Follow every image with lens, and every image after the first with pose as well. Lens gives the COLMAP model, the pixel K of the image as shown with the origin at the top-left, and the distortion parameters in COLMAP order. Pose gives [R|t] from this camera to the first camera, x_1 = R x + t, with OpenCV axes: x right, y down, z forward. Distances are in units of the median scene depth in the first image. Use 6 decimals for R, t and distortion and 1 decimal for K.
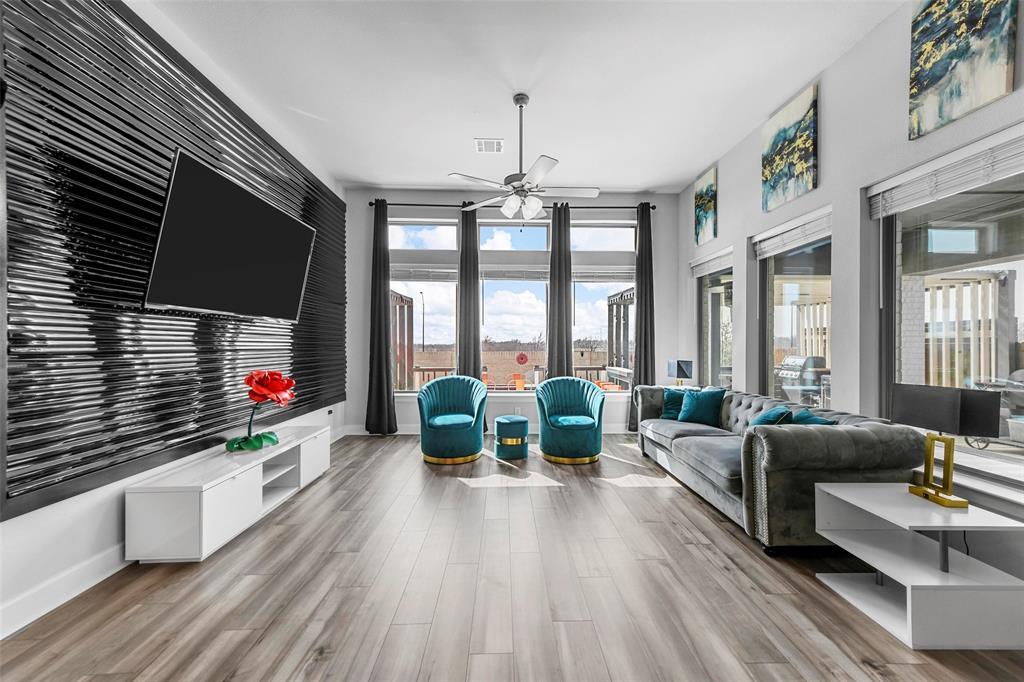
lens RADIAL K [[402.7, 0, 516.7], [0, 402.7, 343.2], [0, 0, 1]] dist [0.014297, 0.000160]
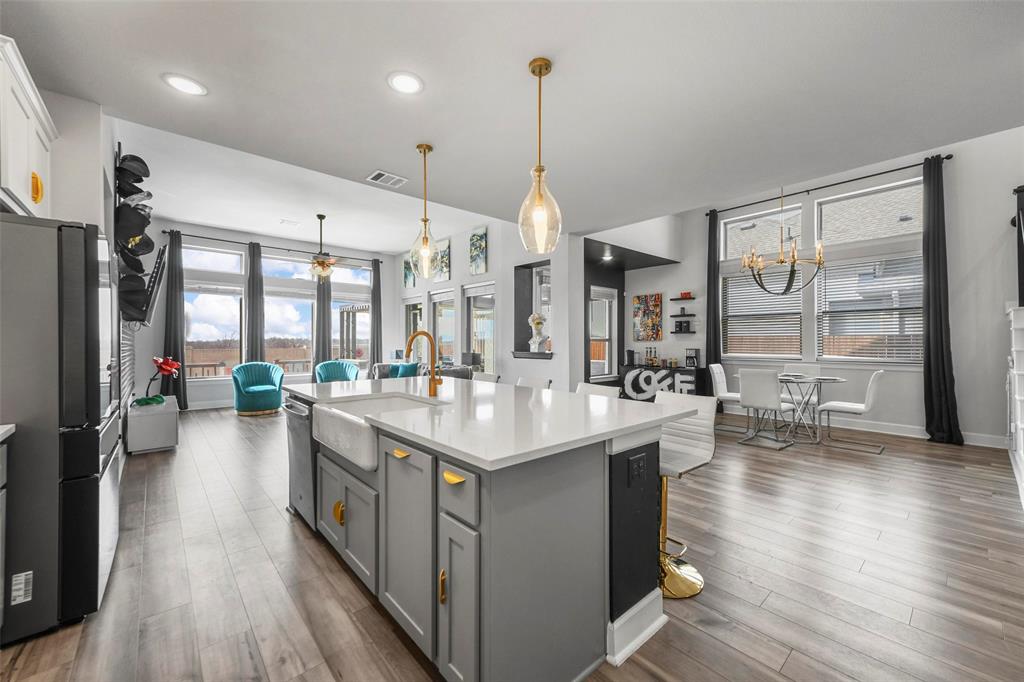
lens RADIAL K [[402.7, 0, 513.5], [0, 402.7, 338.8], [0, 0, 1]] dist [0.014297, 0.000160]
pose [[0.771667, 0.002829, 0.636021, -0.484973], [0.001705, 0.999977, -0.006517, 0.005625], [-0.636025, 0.006113, 0.771645, -1.037519]]
